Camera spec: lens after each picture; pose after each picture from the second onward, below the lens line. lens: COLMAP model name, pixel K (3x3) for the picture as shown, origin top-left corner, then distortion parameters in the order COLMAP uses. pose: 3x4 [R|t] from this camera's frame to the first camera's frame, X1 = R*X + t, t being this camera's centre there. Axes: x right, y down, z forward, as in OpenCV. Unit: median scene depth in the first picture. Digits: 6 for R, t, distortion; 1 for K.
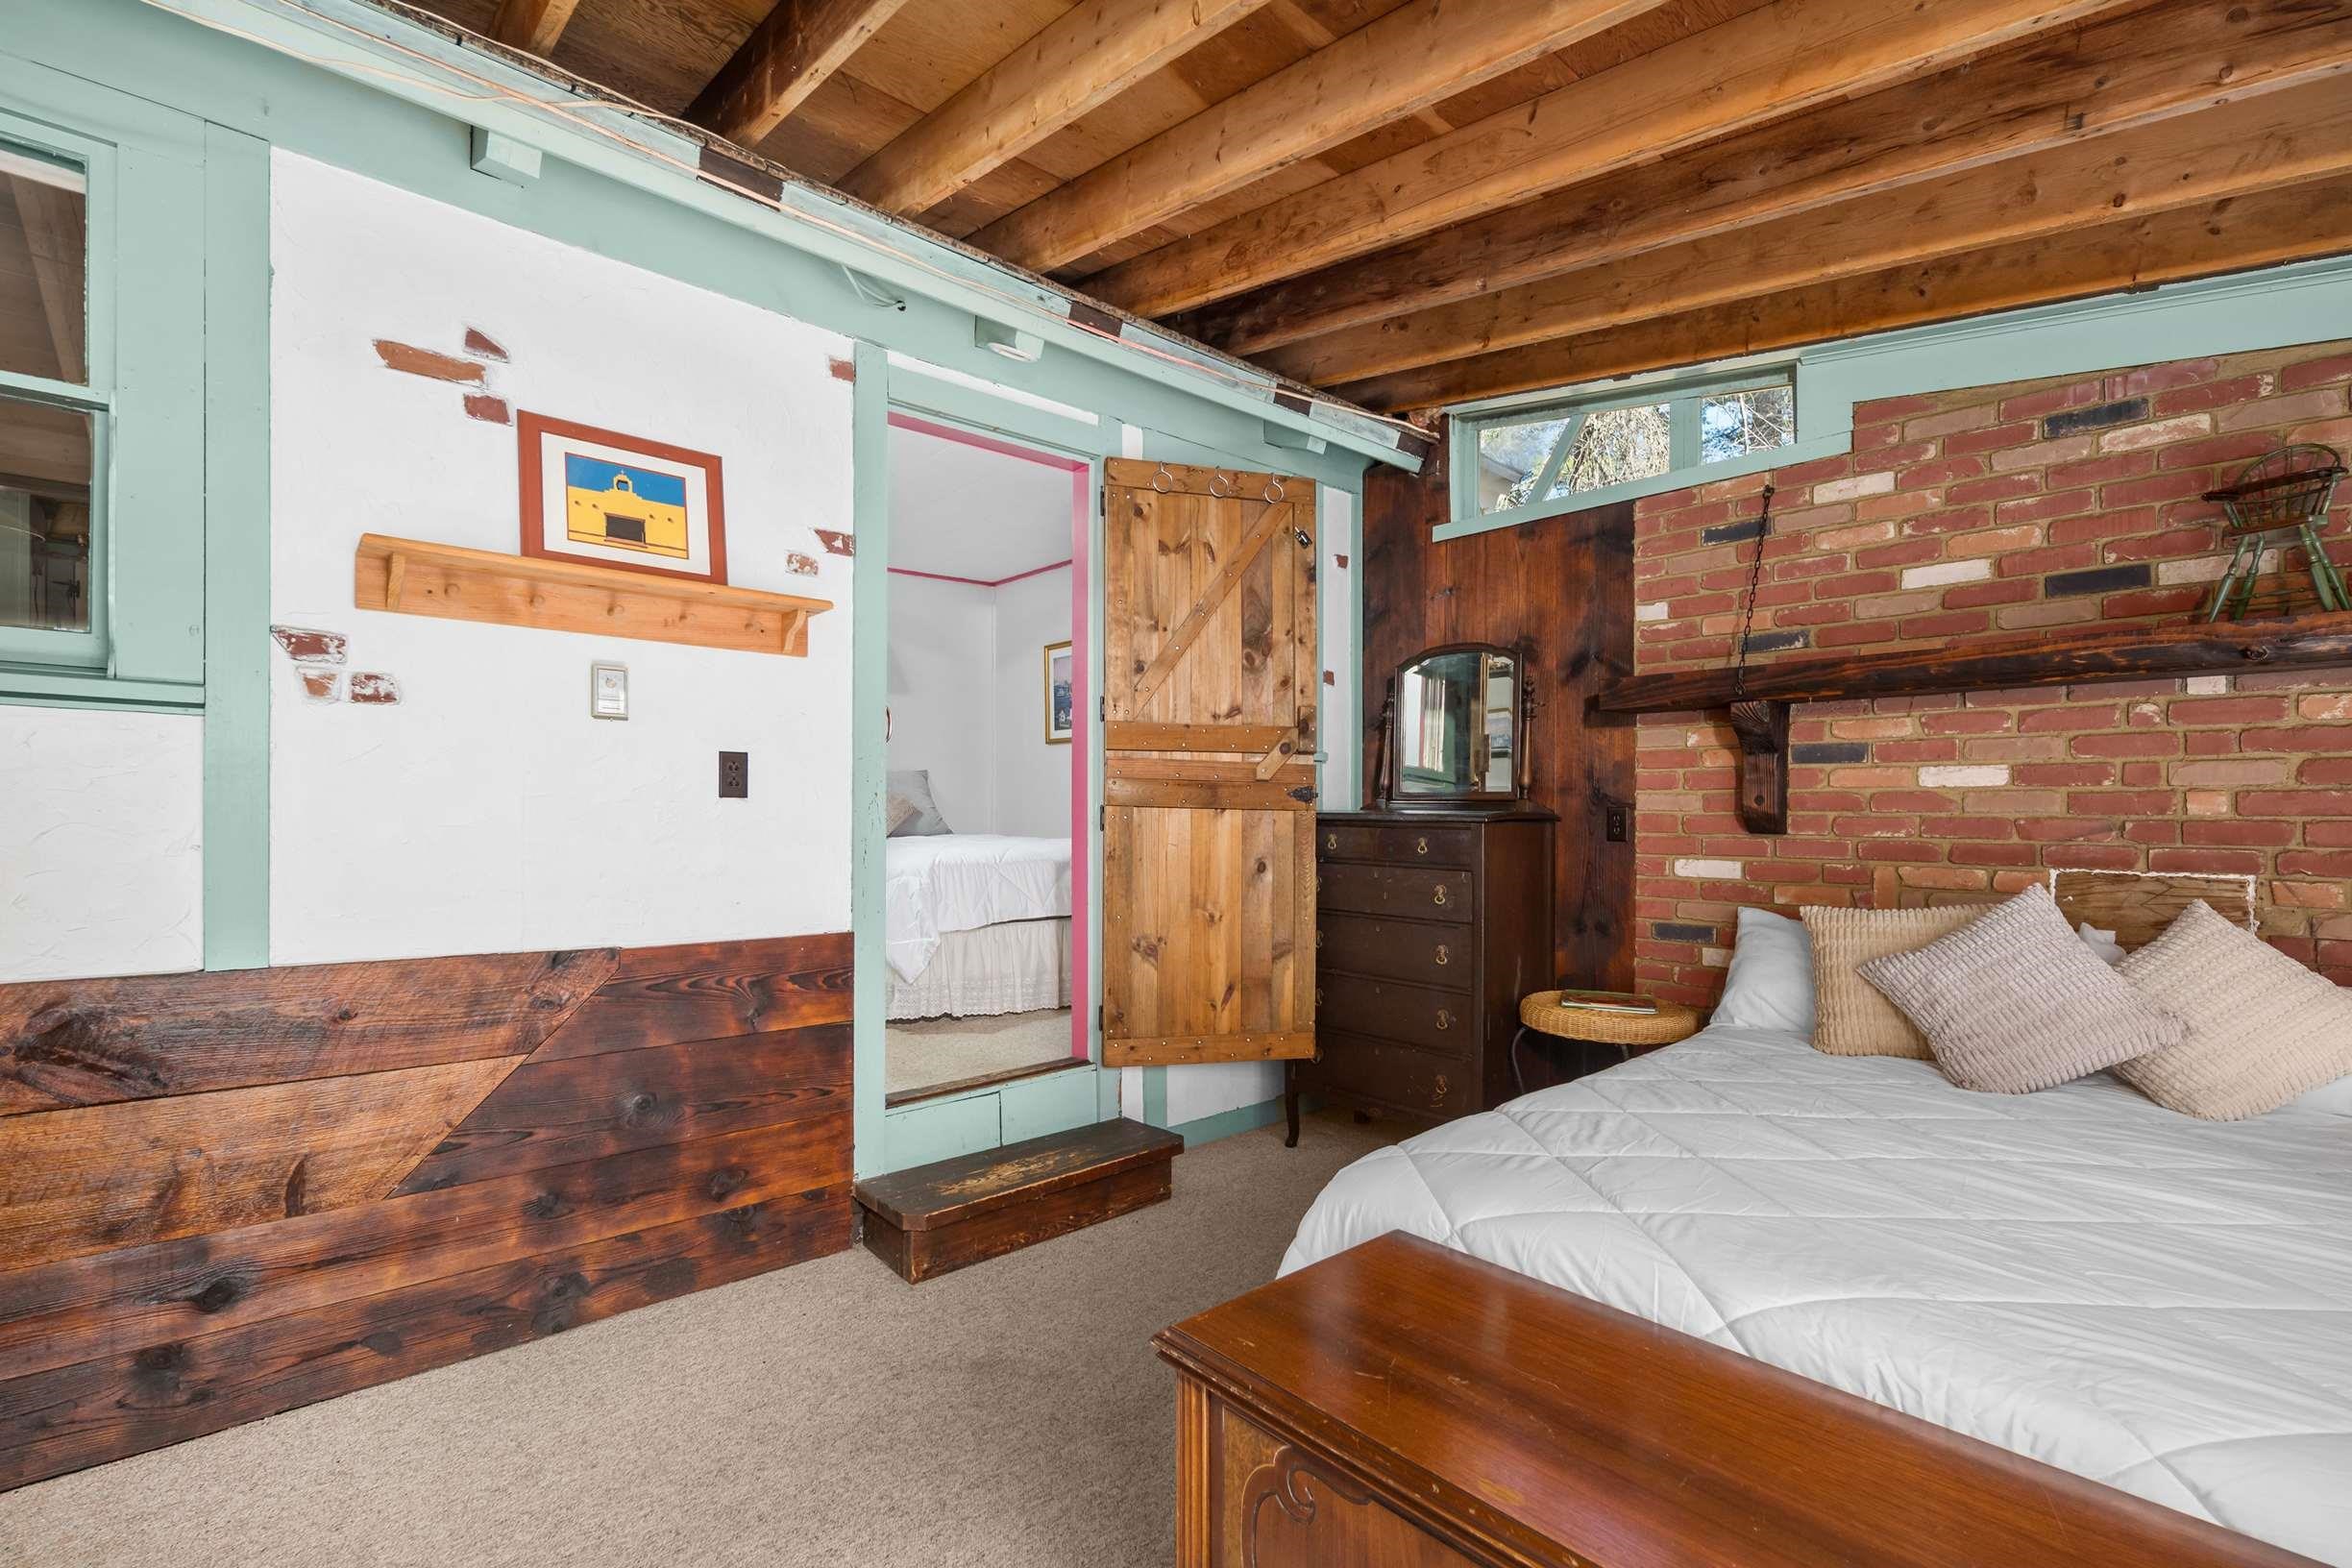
lens RADIAL K [[904.8, 0, 1178.7], [0, 904.8, 808.4], [0, 0, 1]] dist [-0.001071, -0.000230]
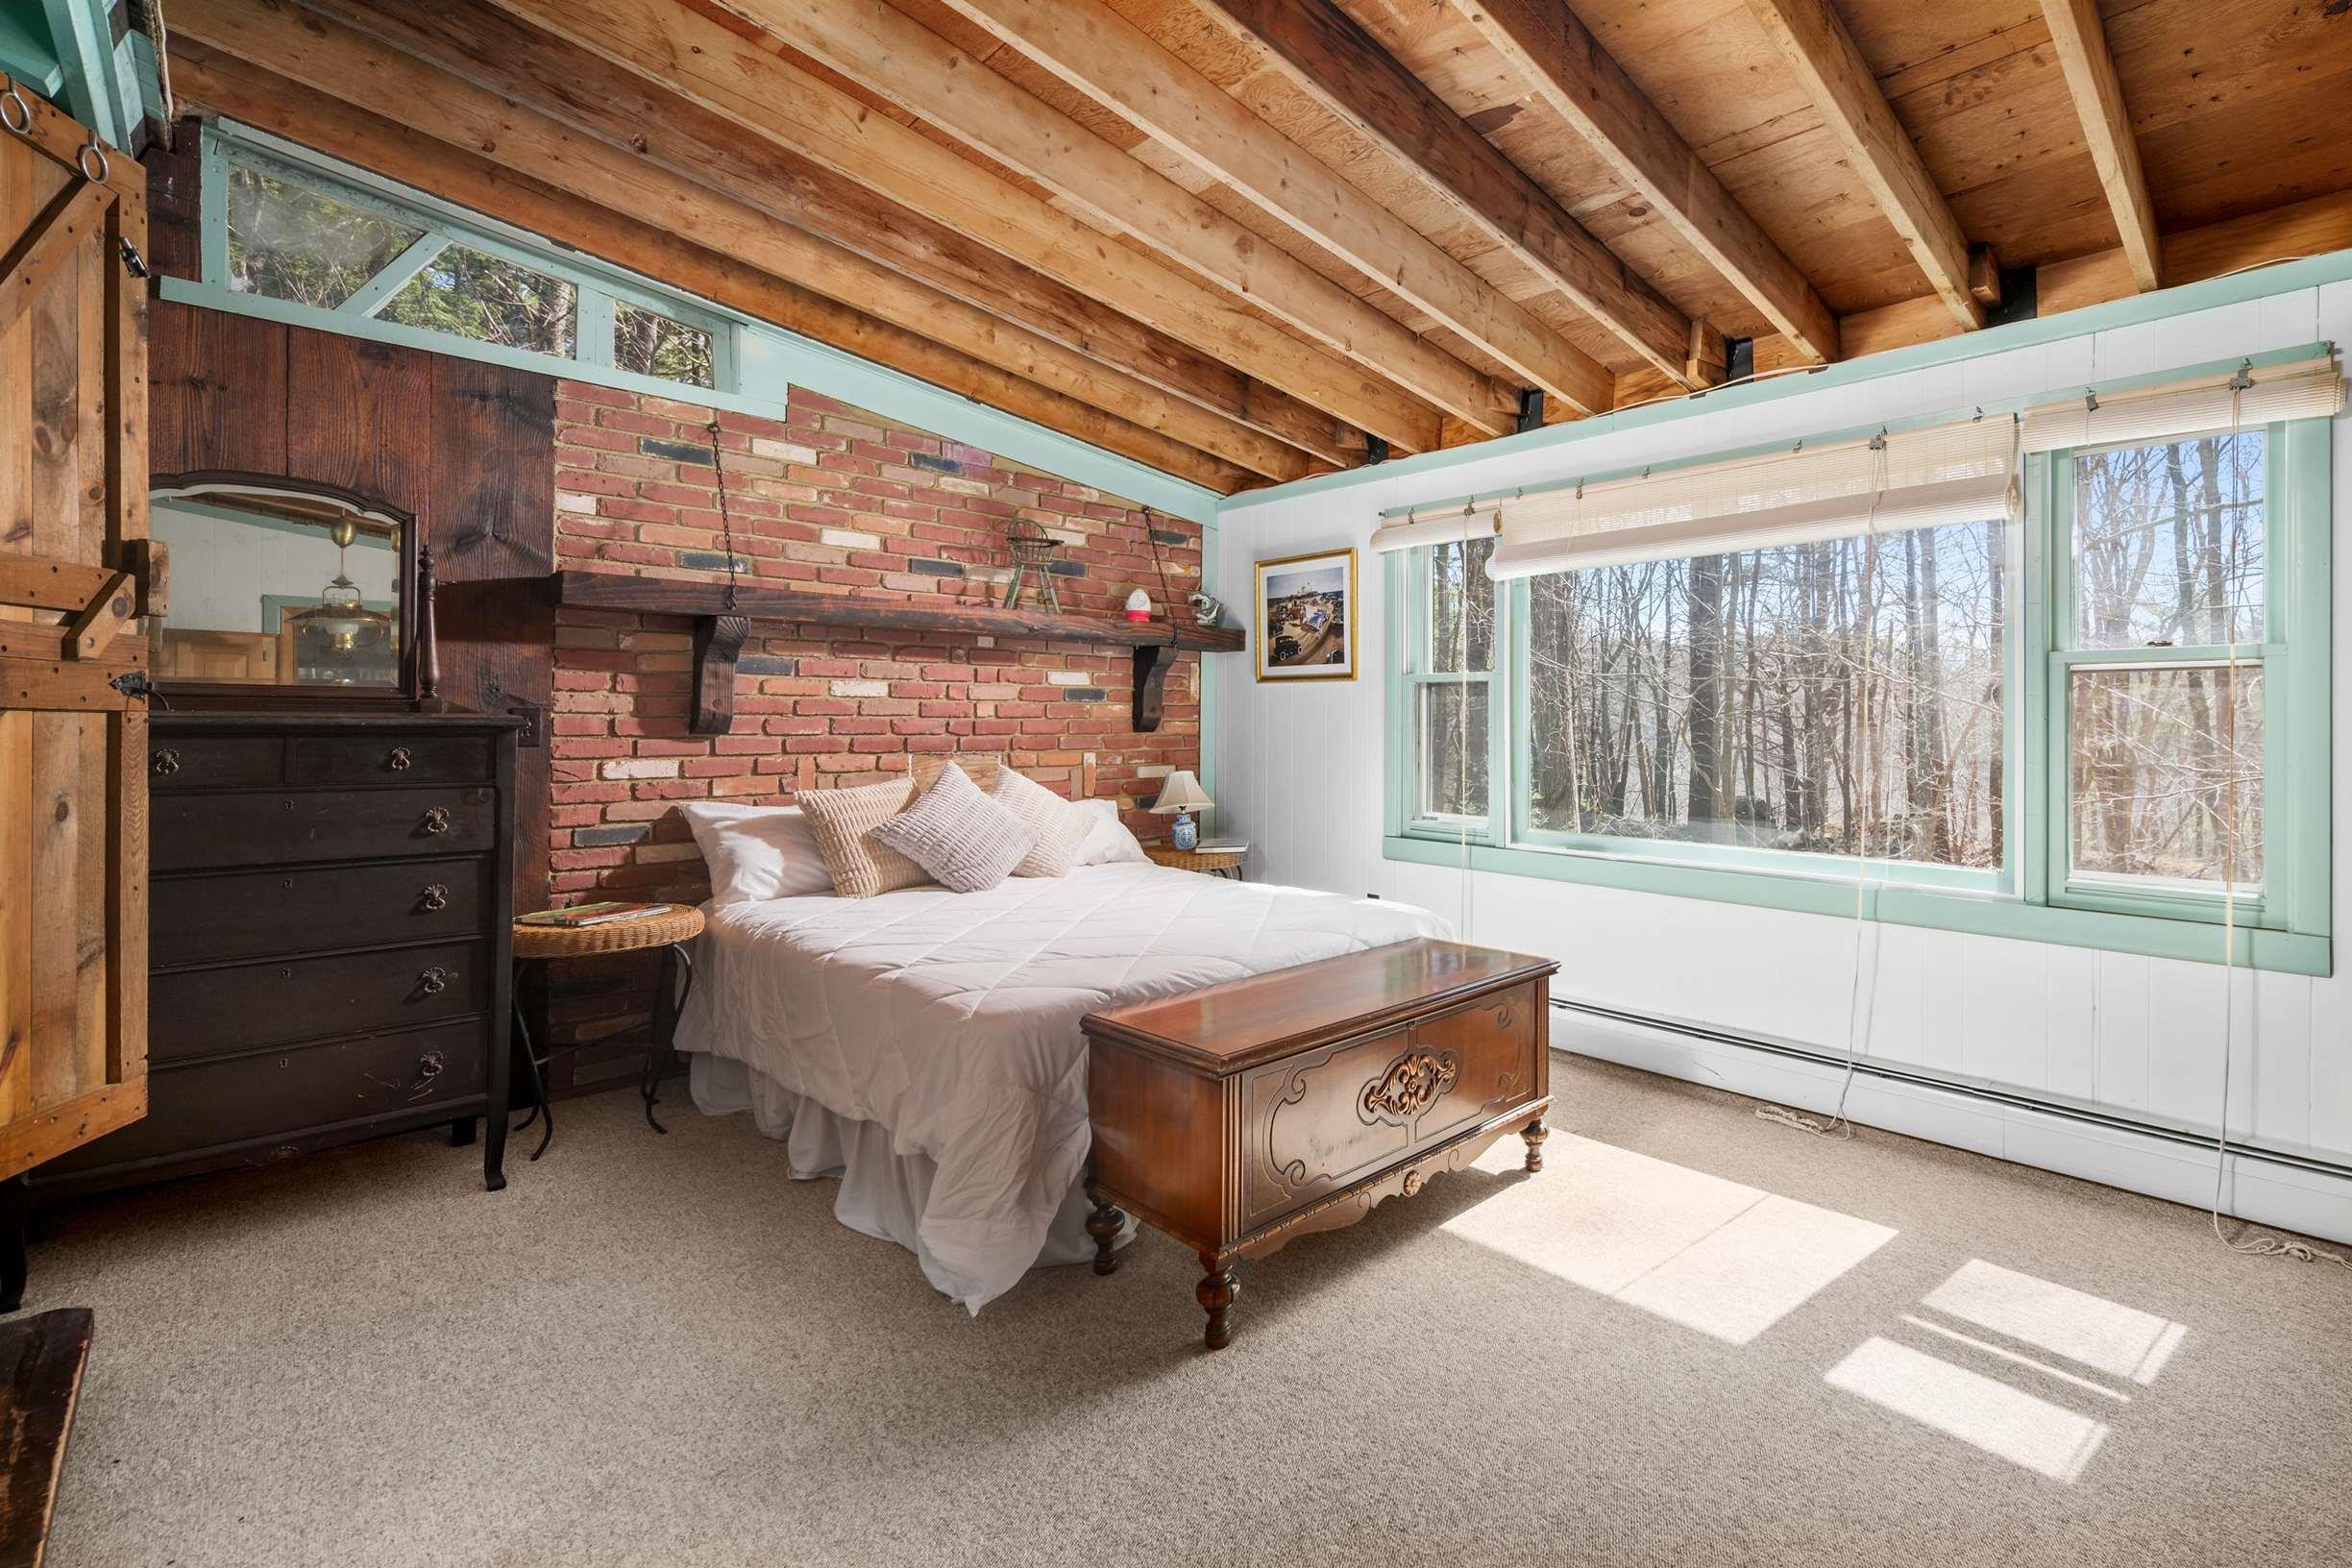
lens RADIAL K [[1104.9, 0, 1178.2], [0, 1104.9, 717.5], [0, 0, 1]] dist [0.000446, -0.000037]
pose [[0.108984, -0.002259, 0.994041, -0.645239], [-0.005023, 0.999983, 0.002823, 0.000858], [-0.994031, -0.005301, 0.108971, 0.281076]]
